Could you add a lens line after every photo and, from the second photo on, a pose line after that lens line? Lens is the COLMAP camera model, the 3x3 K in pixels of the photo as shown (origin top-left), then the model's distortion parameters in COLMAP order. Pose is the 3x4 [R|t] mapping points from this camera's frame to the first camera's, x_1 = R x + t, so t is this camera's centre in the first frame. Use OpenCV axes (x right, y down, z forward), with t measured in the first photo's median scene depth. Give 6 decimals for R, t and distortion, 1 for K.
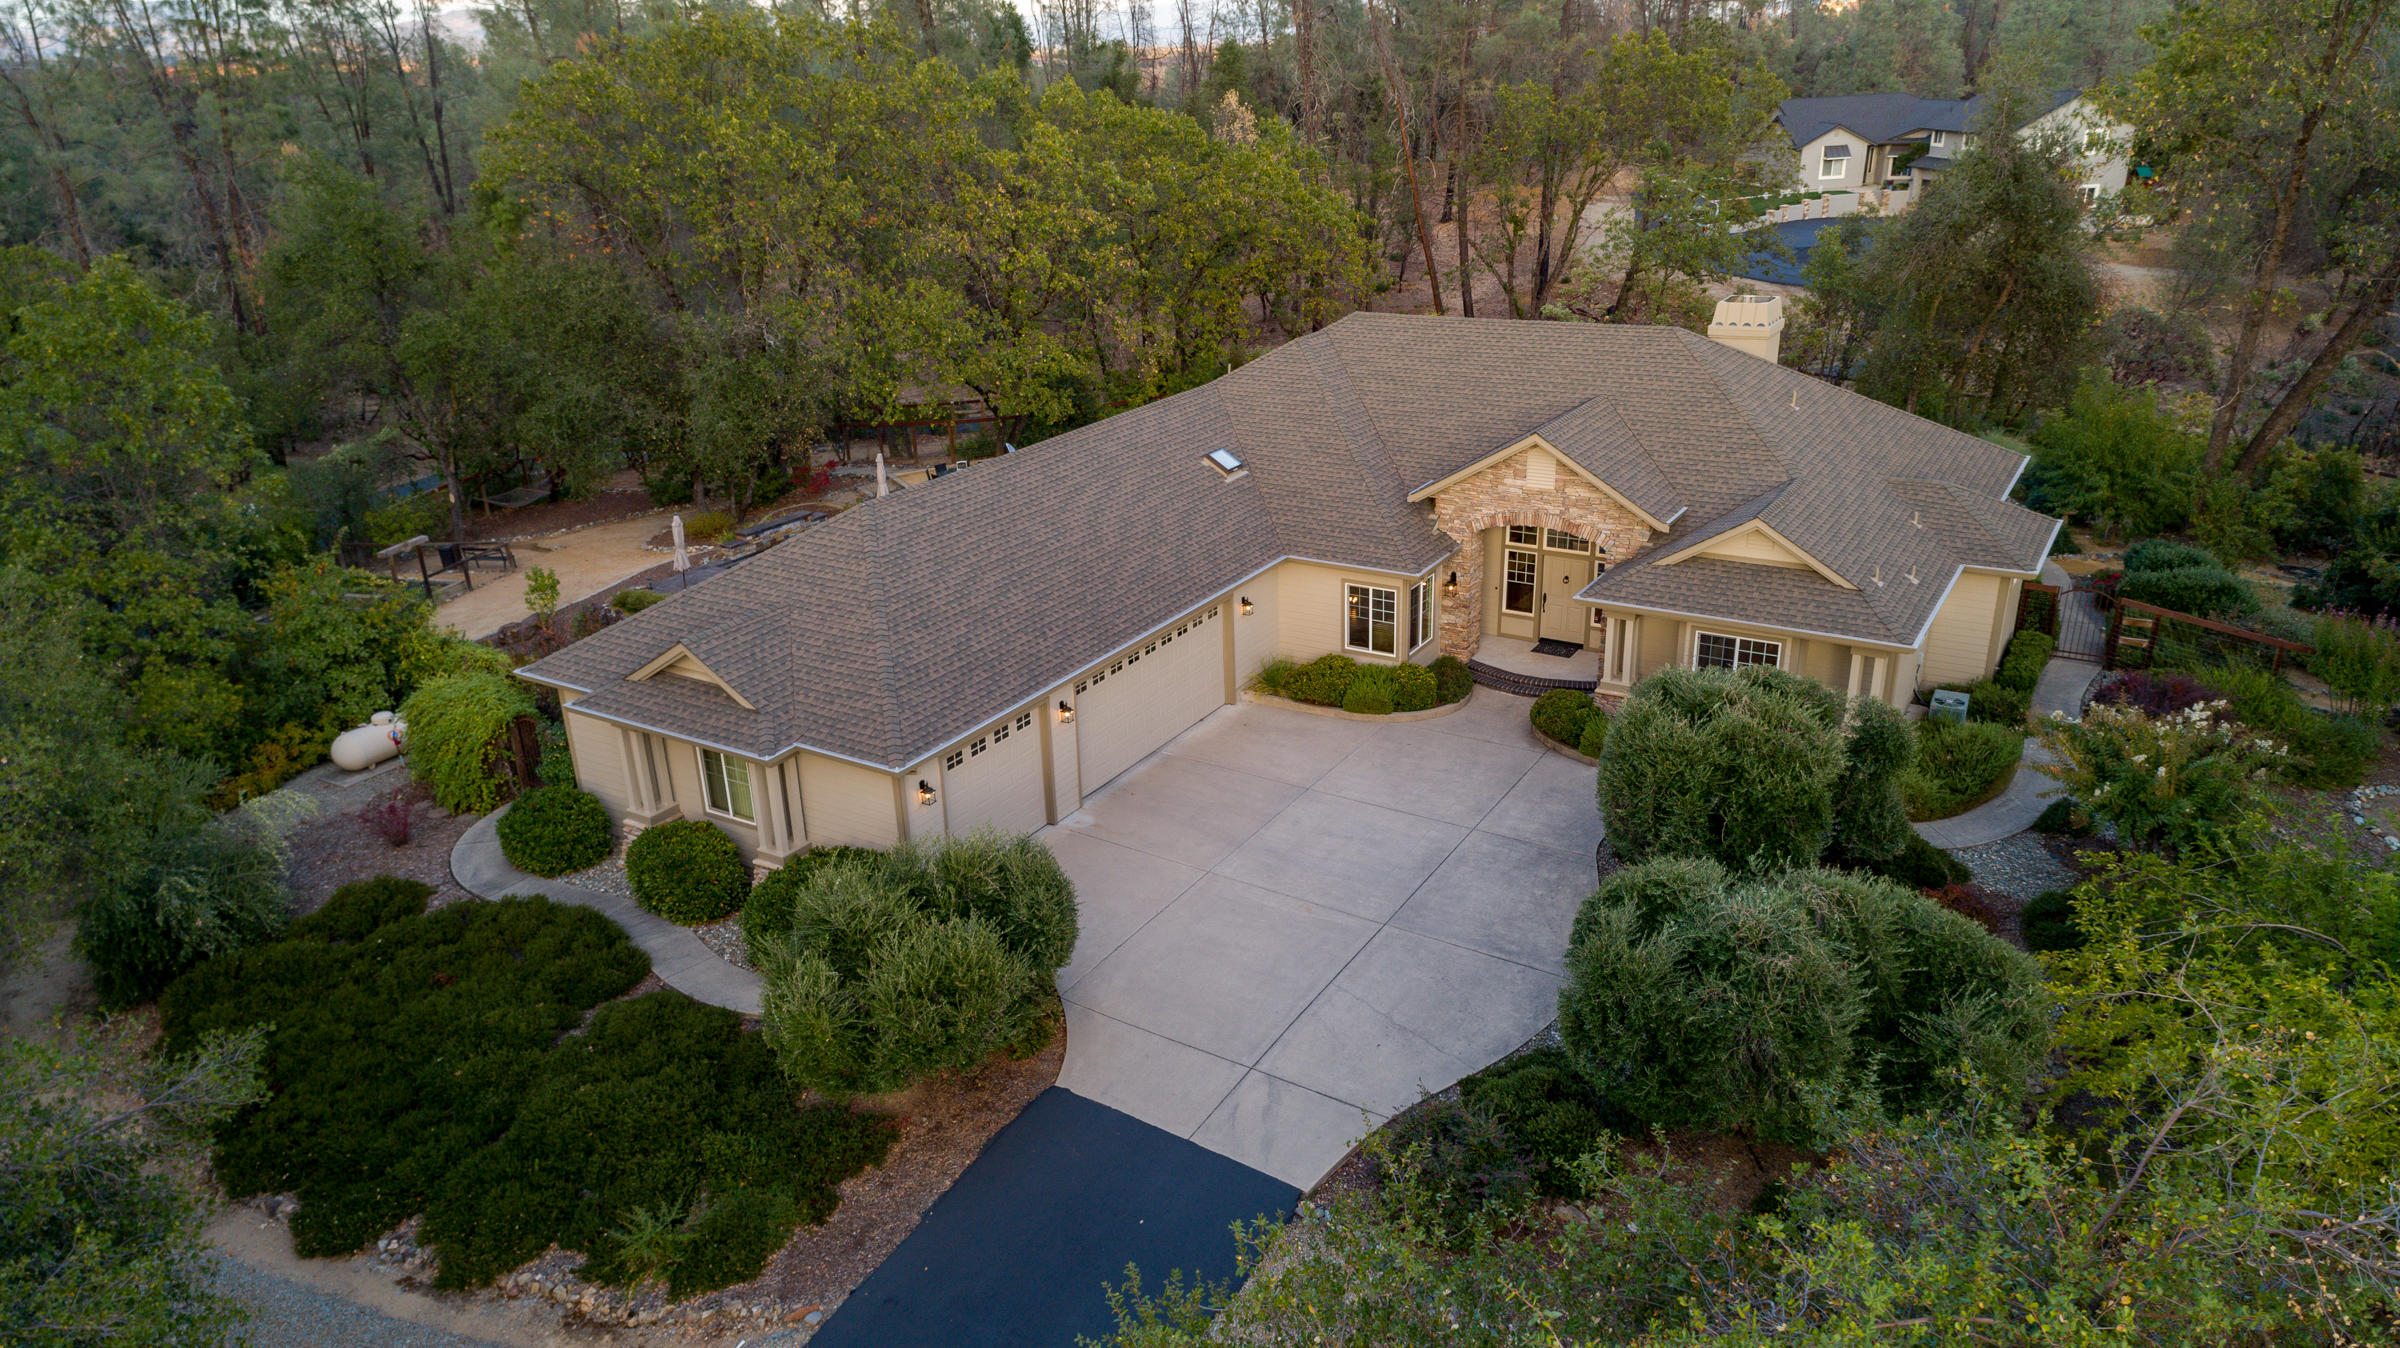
lens RADIAL K [[1554.0, 0, 1202.5], [0, 1554.0, 682.9], [0, 0, 1]] dist [0.164588, -0.155763]
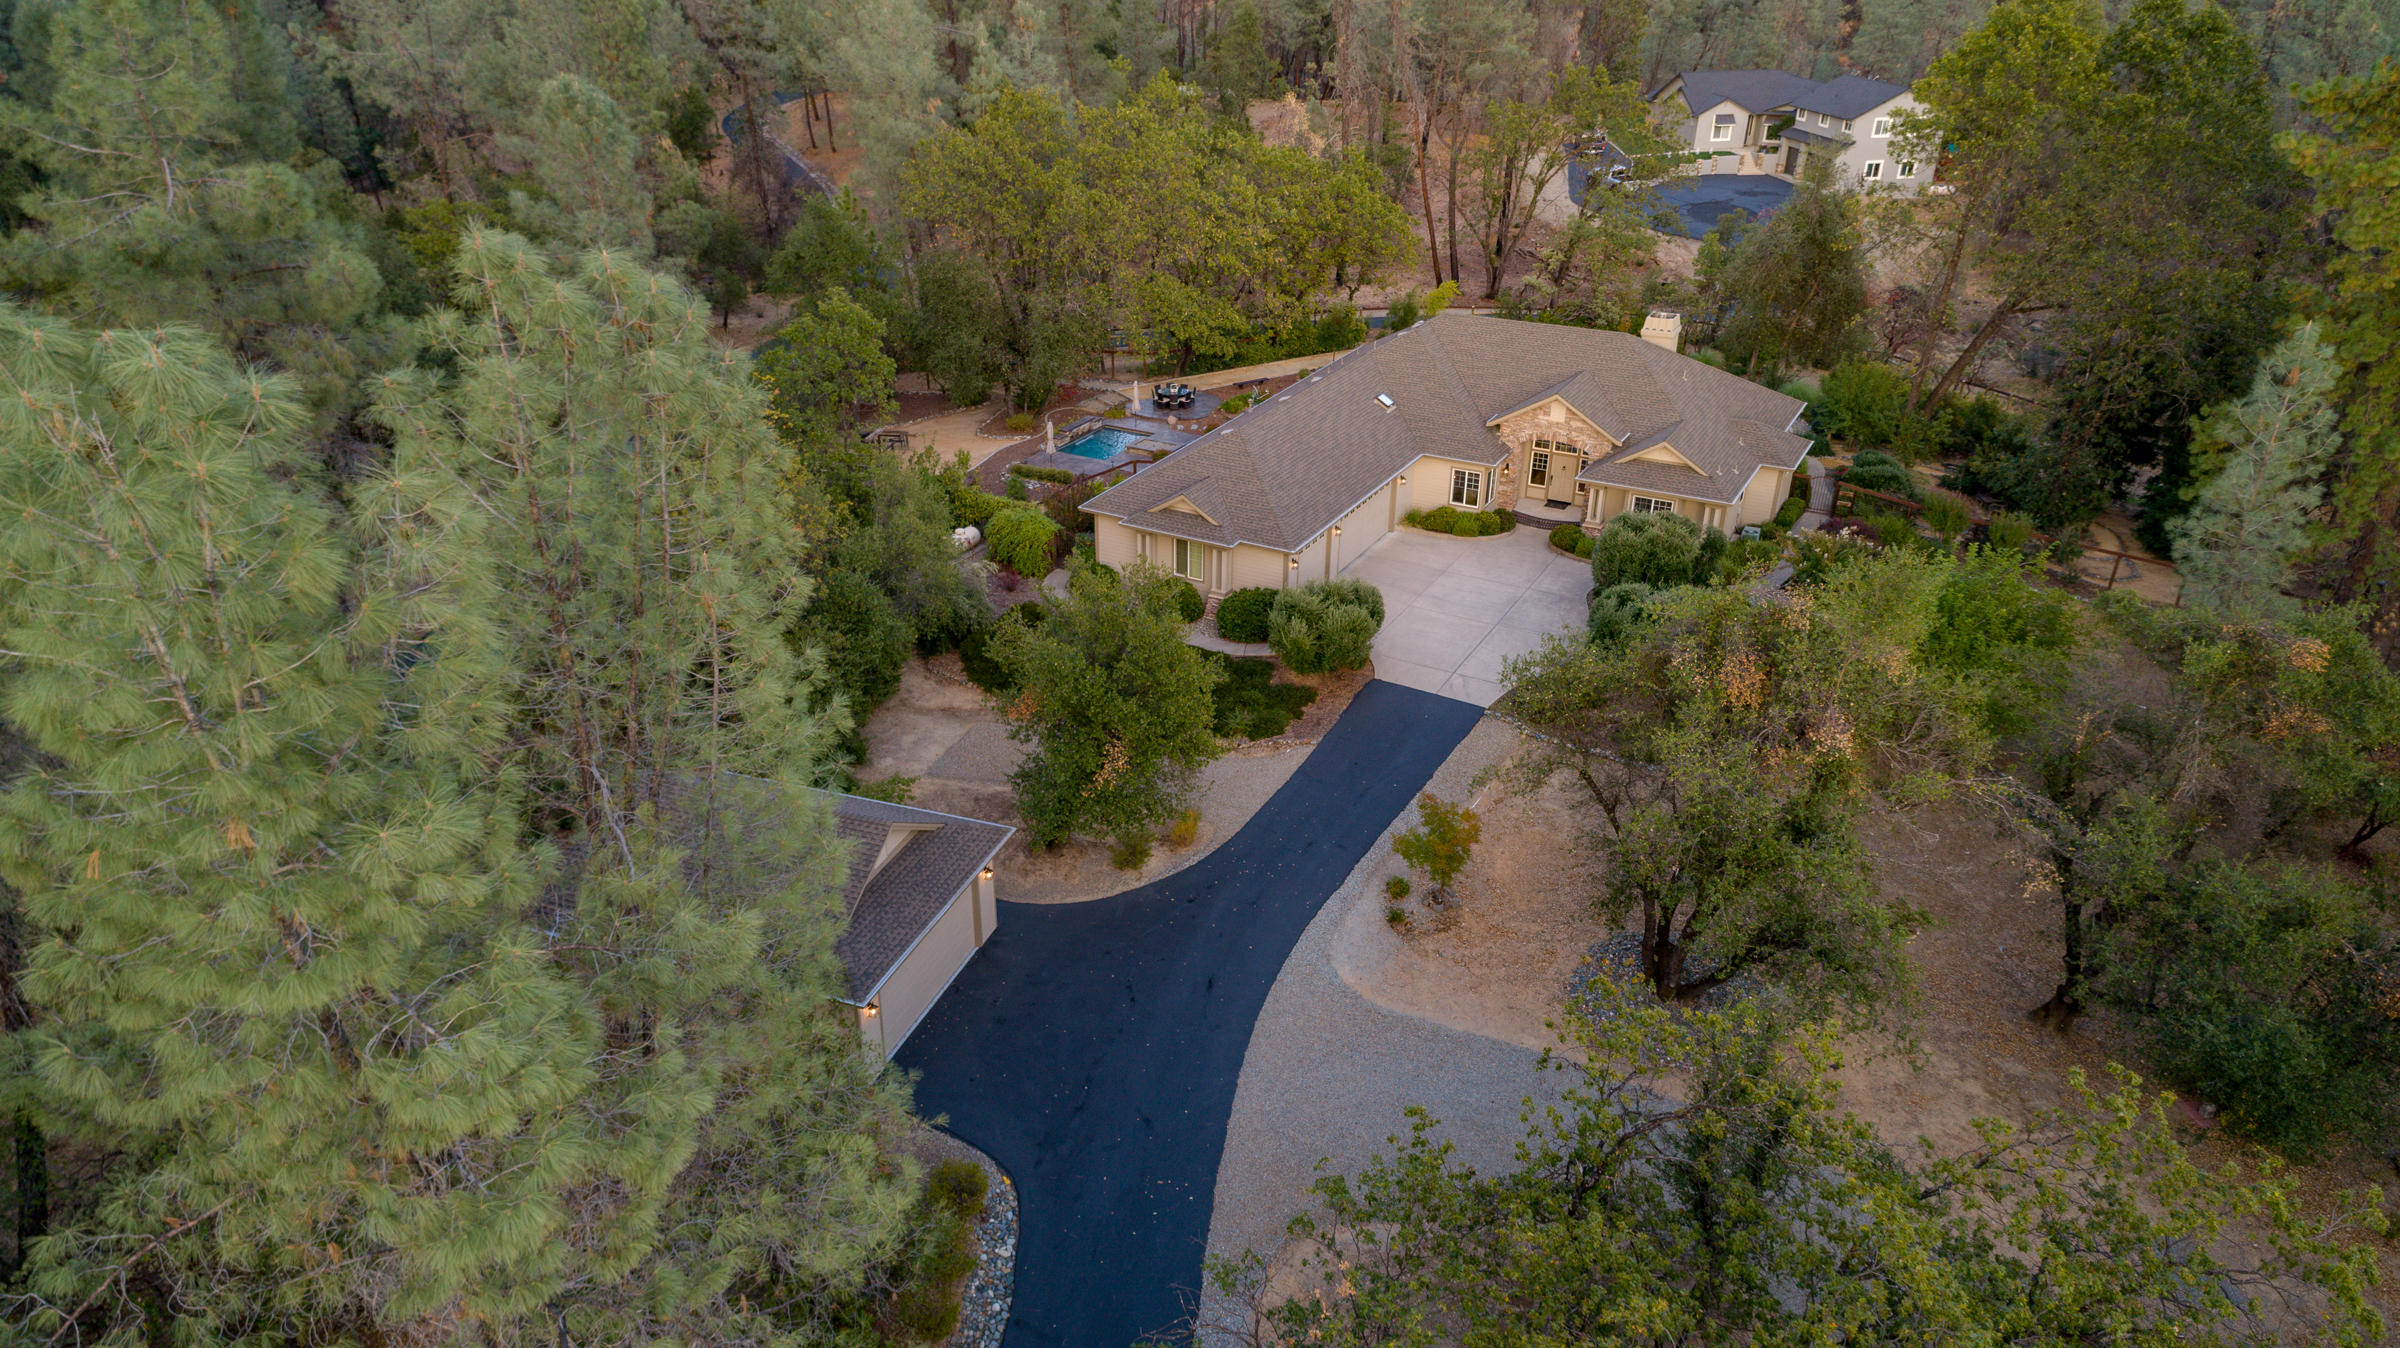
lens RADIAL K [[1554.0, 0, 1202.5], [0, 1554.0, 682.9], [0, 0, 1]] dist [0.164588, -0.155763]
pose [[0.997518, 0.008764, 0.069864, -0.375239], [-0.014634, 0.996362, 0.083961, 0.044823], [-0.068874, -0.084775, 0.994017, -0.987421]]
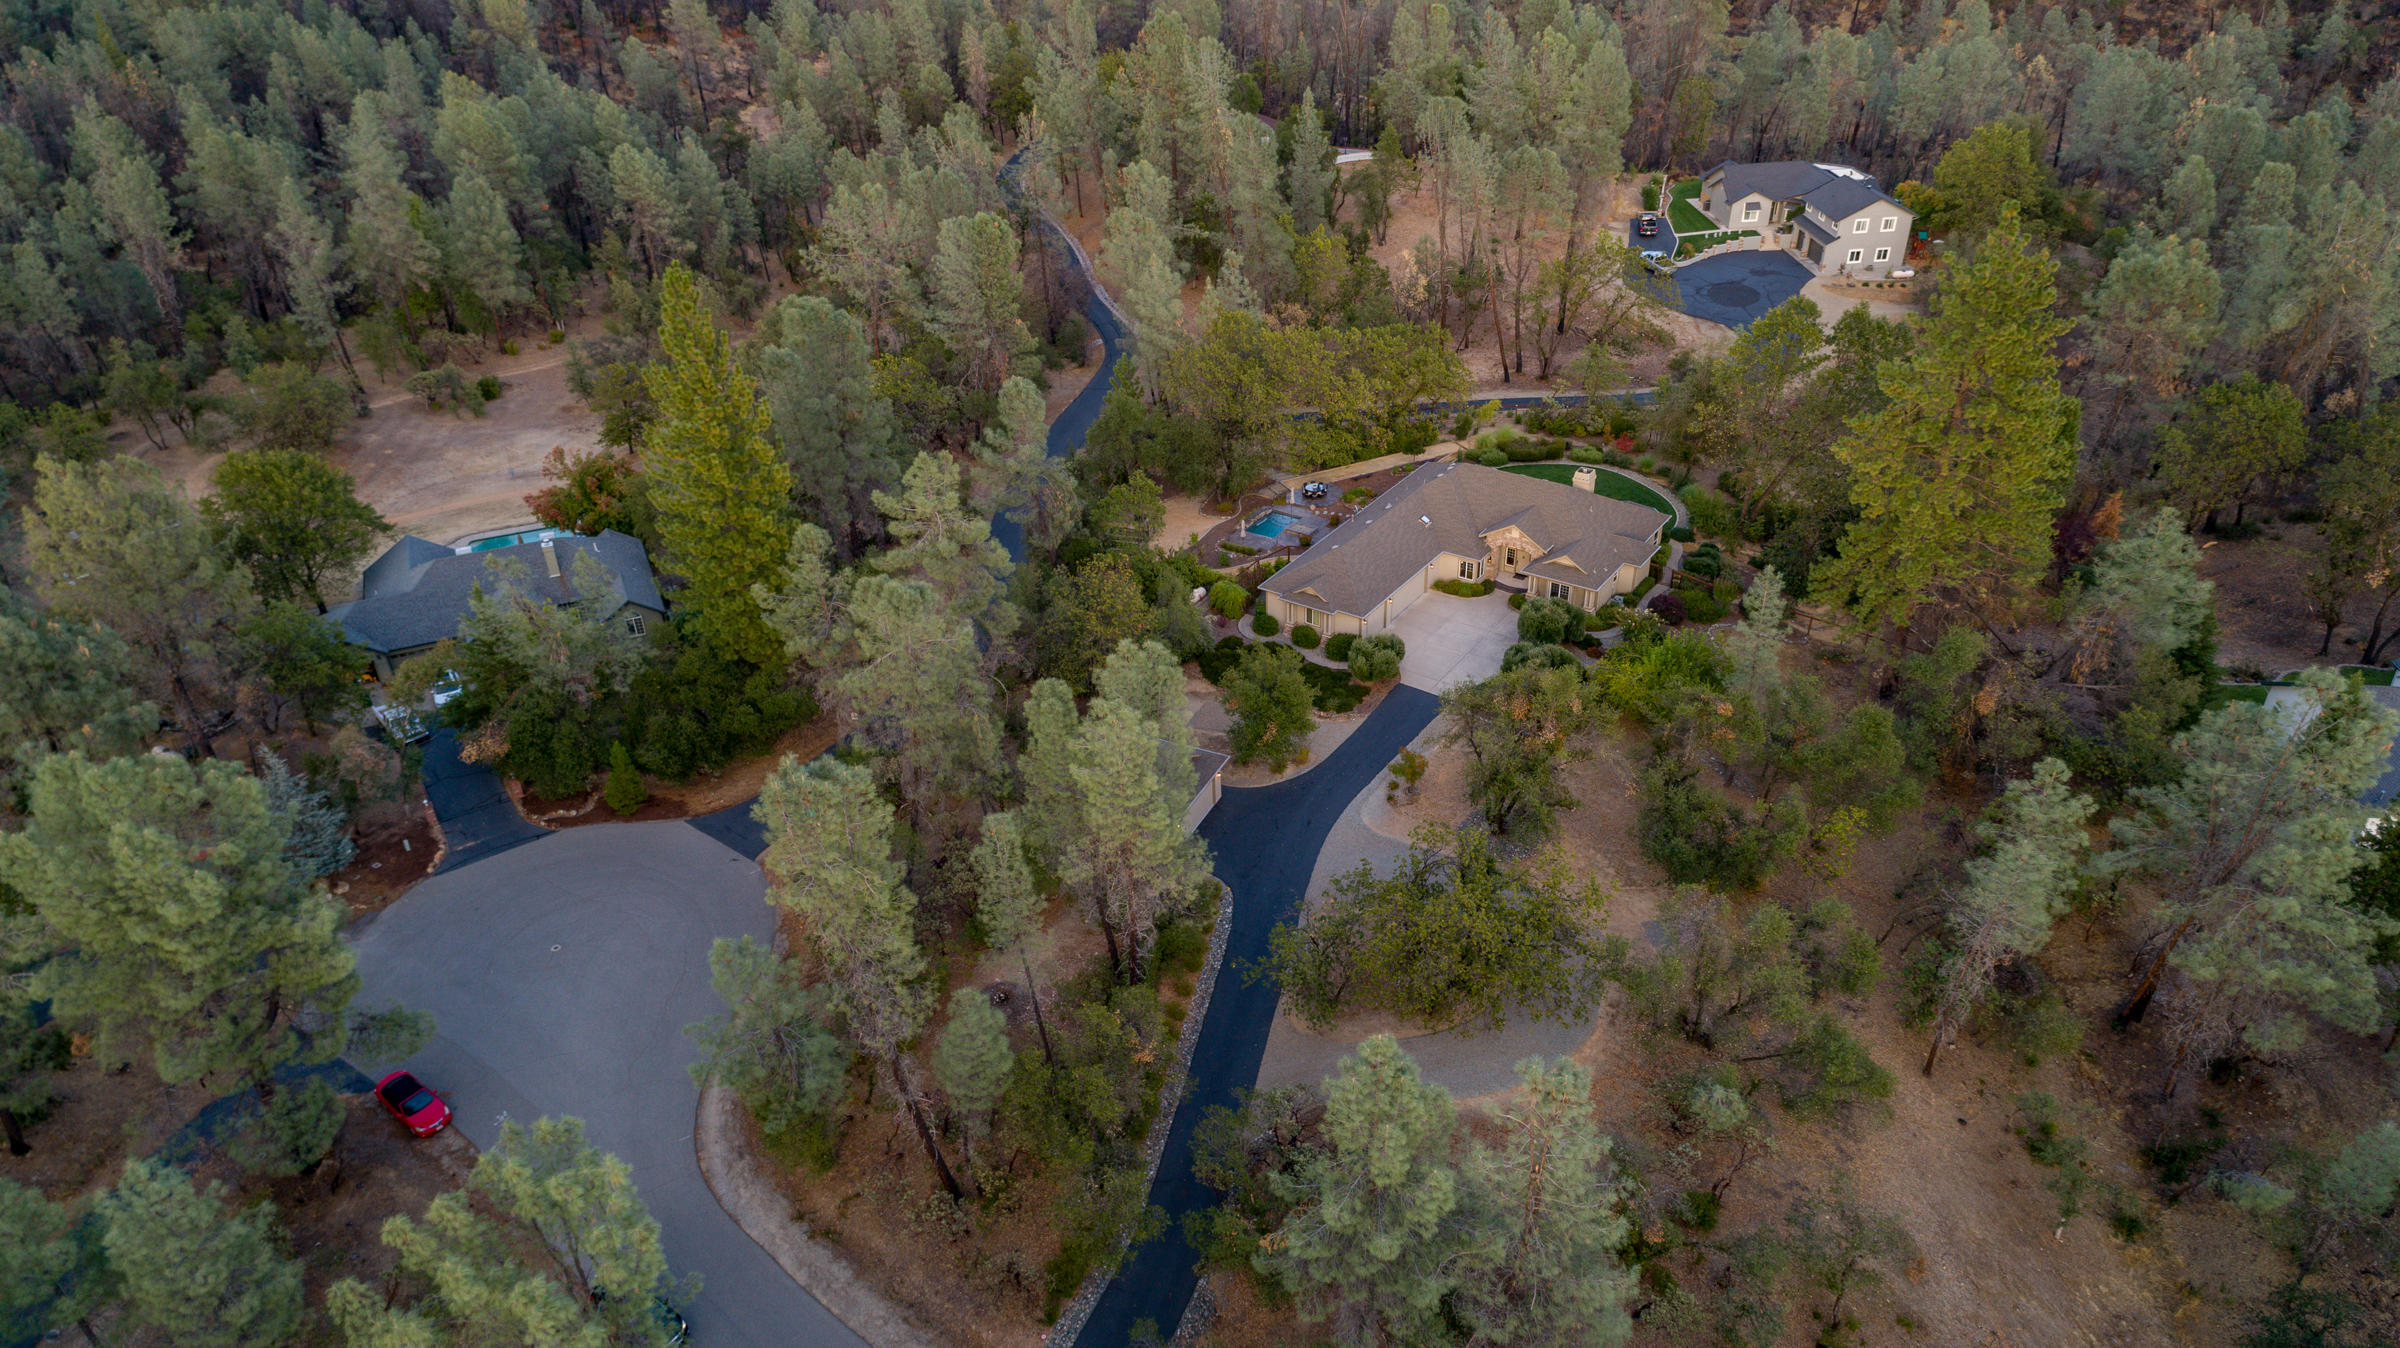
lens RADIAL K [[1554.0, 0, 1202.5], [0, 1554.0, 682.9], [0, 0, 1]] dist [0.164588, -0.155763]
pose [[0.998892, 0.027806, -0.037964, -0.379571], [-0.021068, 0.985632, 0.167590, -0.401180], [0.042078, -0.166605, 0.985126, -2.791404]]
